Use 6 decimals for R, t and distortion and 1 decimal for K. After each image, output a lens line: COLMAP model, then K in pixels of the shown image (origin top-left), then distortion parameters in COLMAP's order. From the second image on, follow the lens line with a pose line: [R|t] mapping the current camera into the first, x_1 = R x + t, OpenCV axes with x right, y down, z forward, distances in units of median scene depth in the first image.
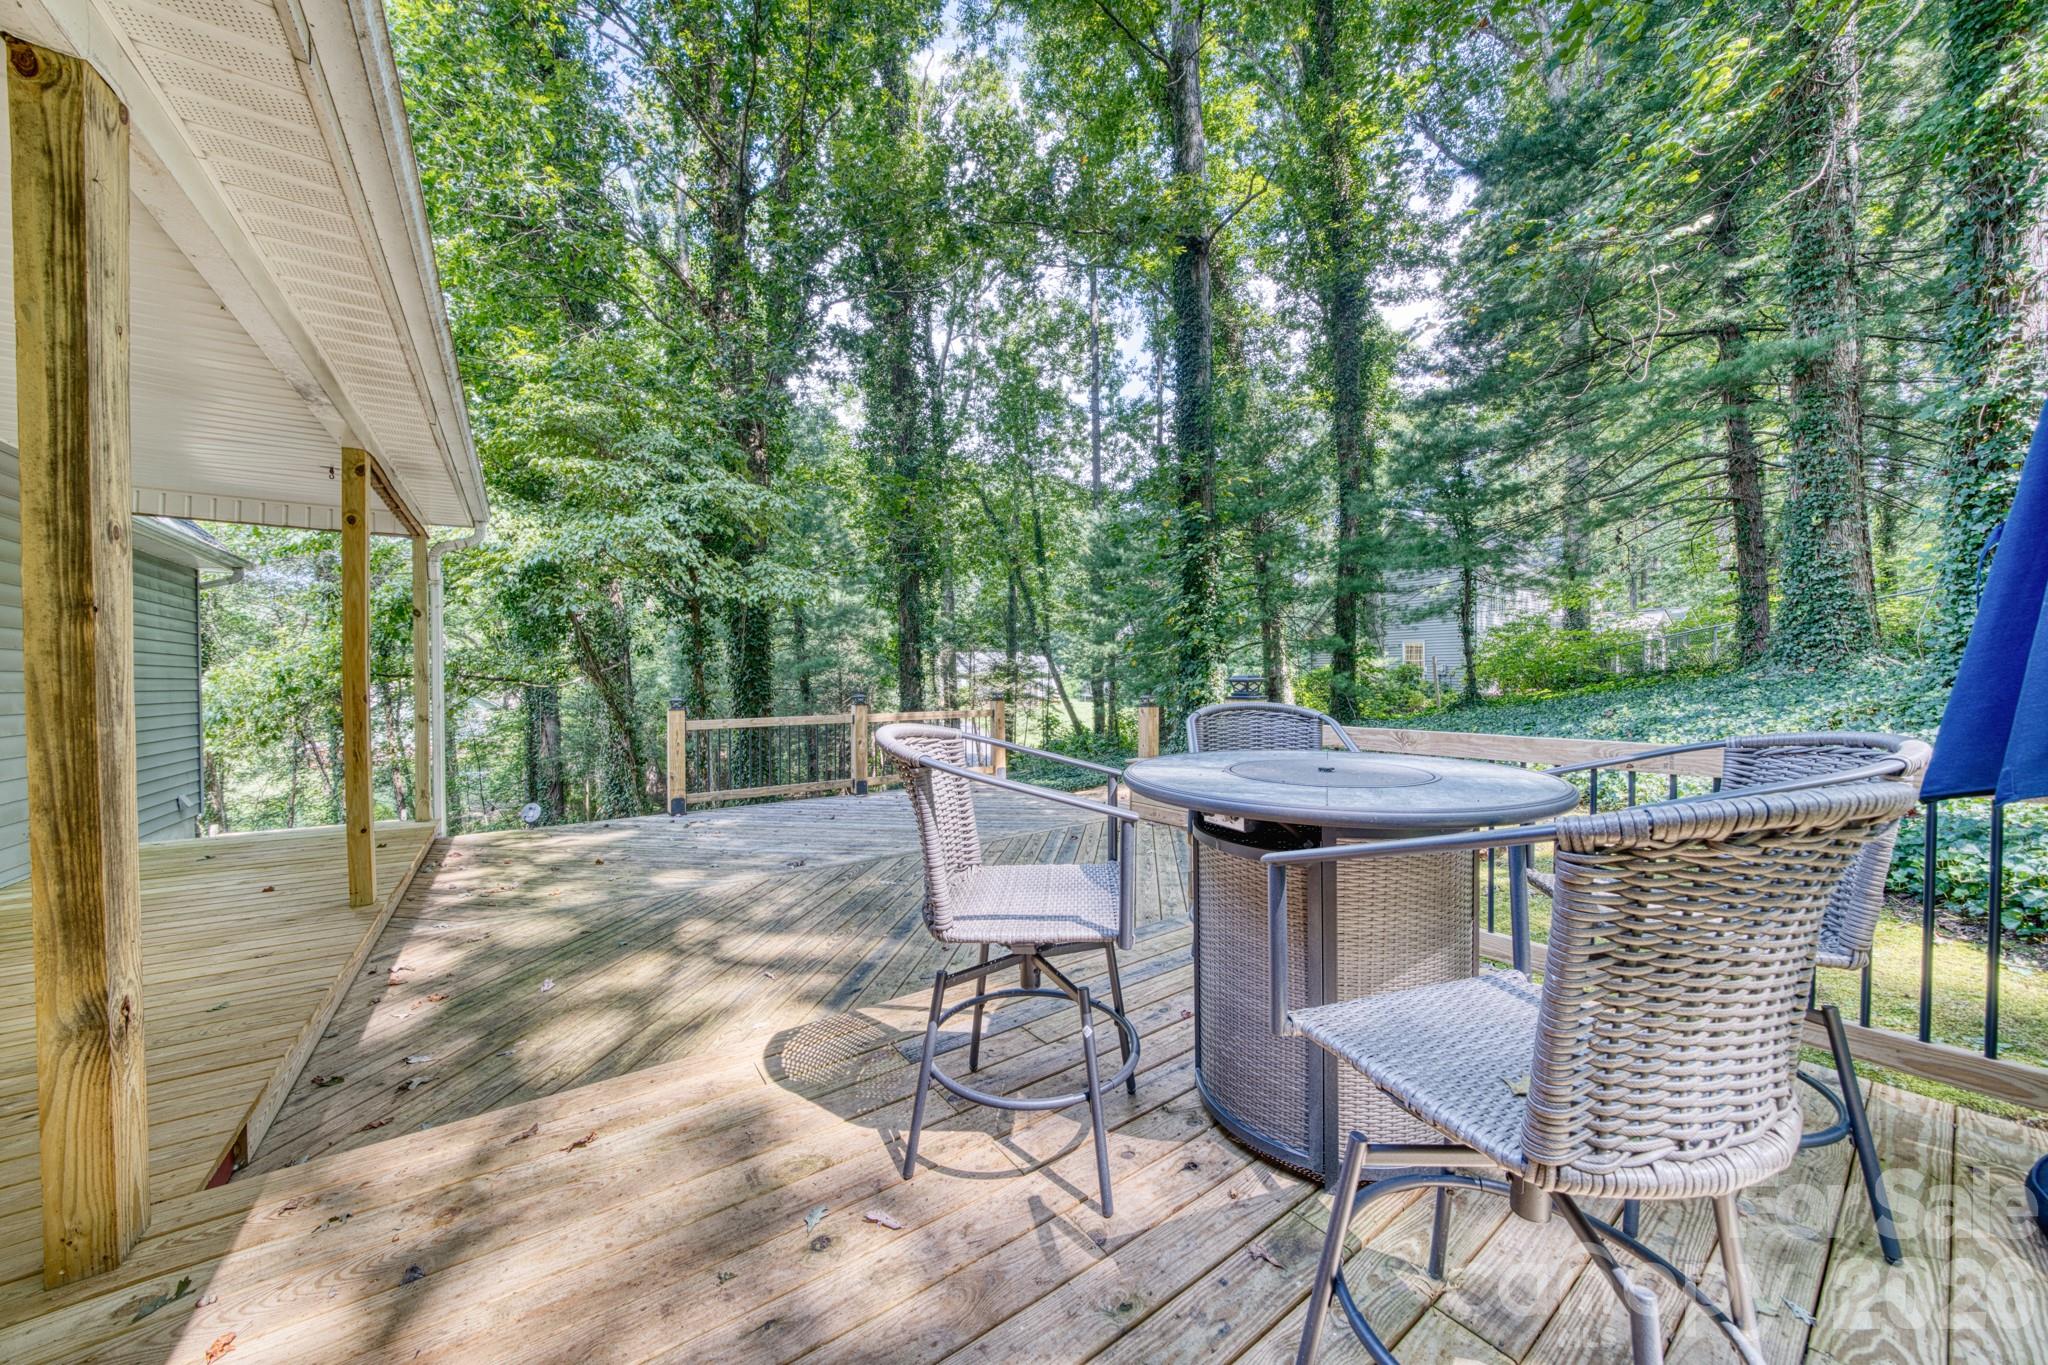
lens RADIAL K [[707.1, 0, 1026.6], [0, 707.1, 686.0], [0, 0, 1]] dist [-0.002480, -0.000328]
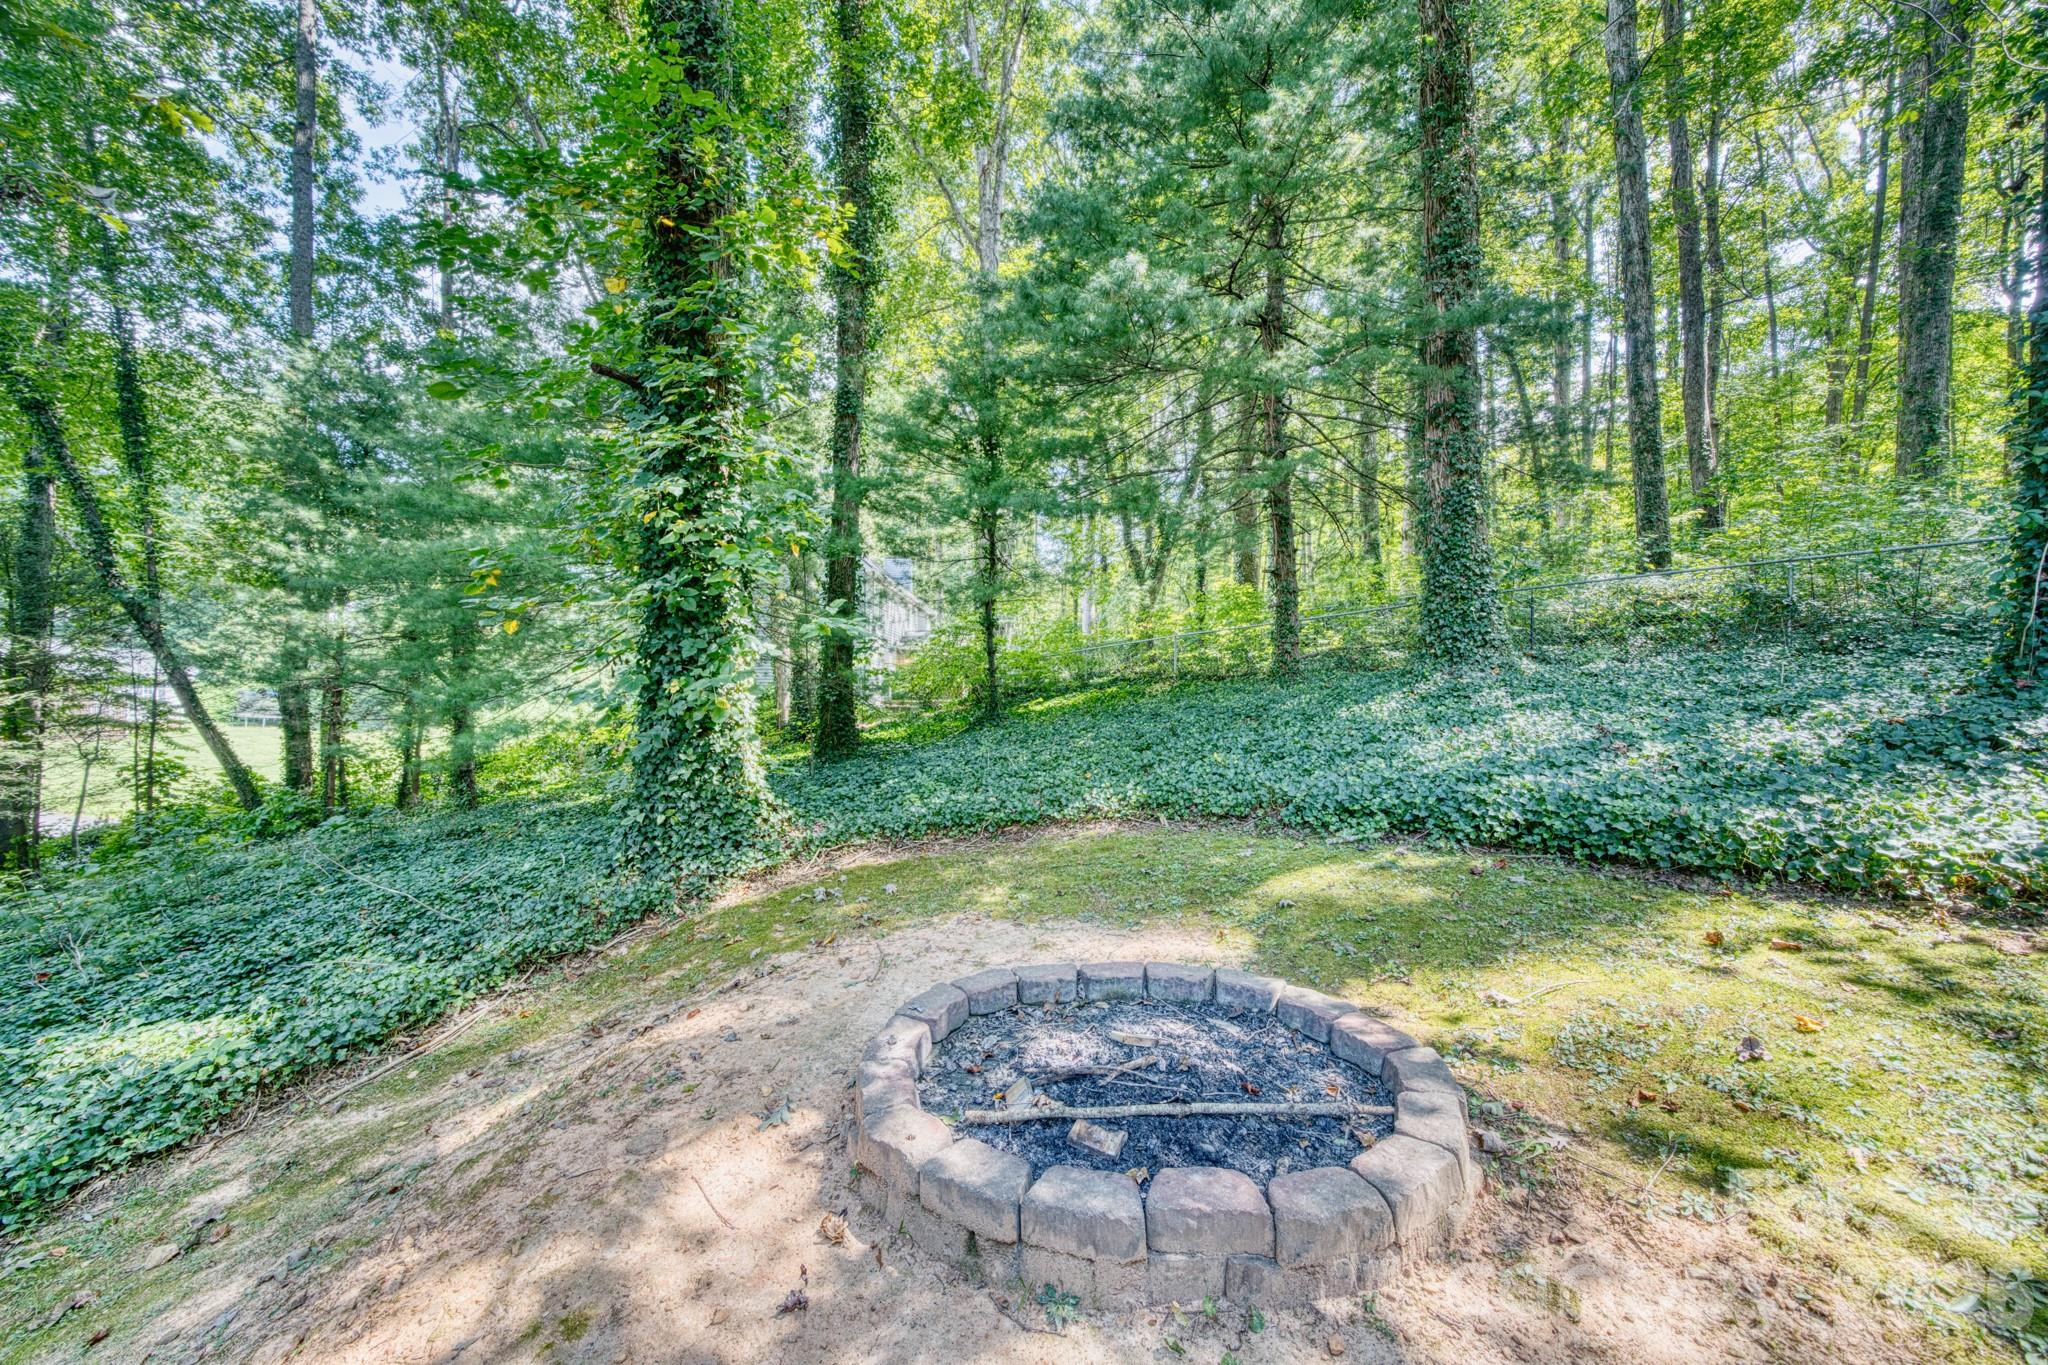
lens RADIAL K [[707.1, 0, 1012.6], [0, 707.1, 680.7], [0, 0, 1]] dist [-0.002480, -0.000328]
pose [[0.613295, 0.014411, 0.789722, 0.009851], [0.005768, 0.999725, -0.022723, 0.001209], [-0.789832, 0.018491, 0.613044, 0.216565]]
